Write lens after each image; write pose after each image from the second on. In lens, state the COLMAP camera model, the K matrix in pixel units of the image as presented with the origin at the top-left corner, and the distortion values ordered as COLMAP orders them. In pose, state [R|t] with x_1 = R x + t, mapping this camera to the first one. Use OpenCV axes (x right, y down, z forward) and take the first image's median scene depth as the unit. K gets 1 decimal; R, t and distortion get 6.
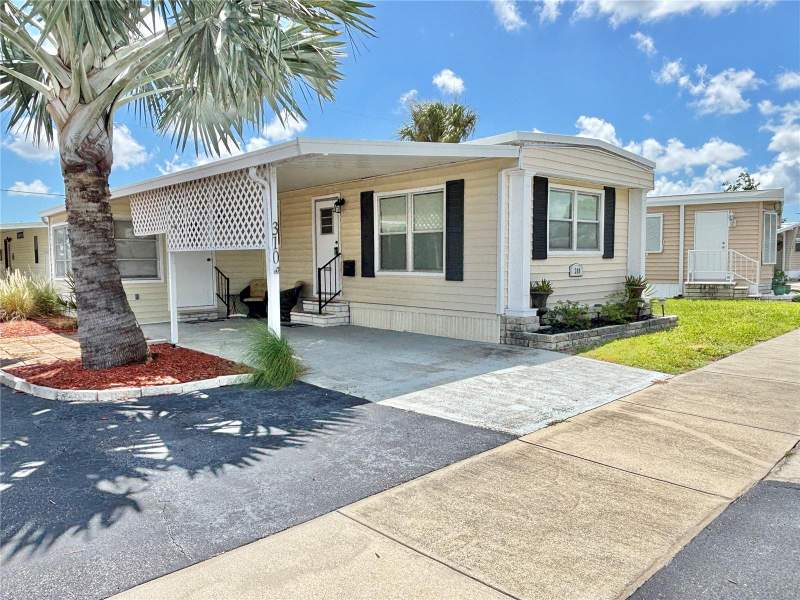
lens RADIAL K [[577.4, 0, 400.0], [0, 577.4, 300.0], [0, 0, 1]] dist [0.049982, -0.000051]
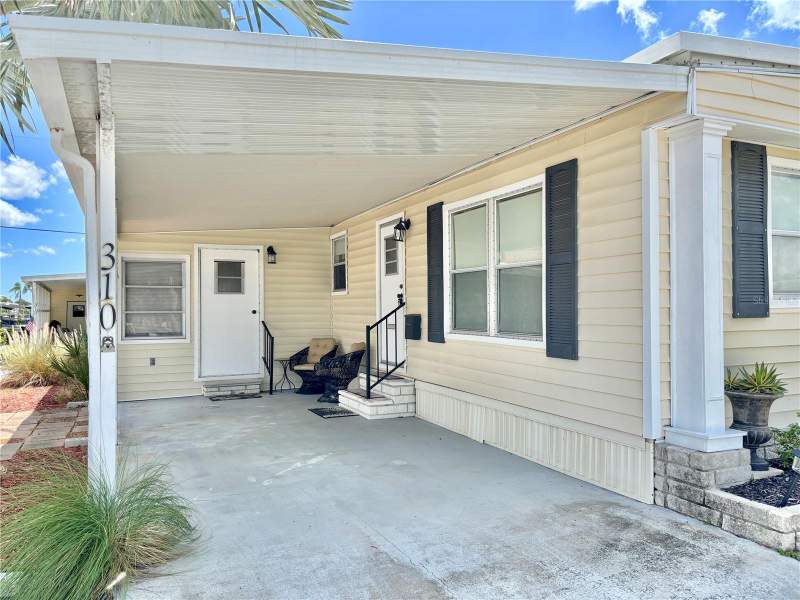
lens RADIAL K [[600.0, 0, 400.0], [0, 600.0, 300.0], [0, 0, 1]] dist [0.071045, -0.102608]
pose [[0.950311, -0.003112, -0.311285, 0.109099], [-0.021887, 0.996807, -0.076784, -0.035247], [0.310530, 0.079782, 0.947210, 0.391203]]
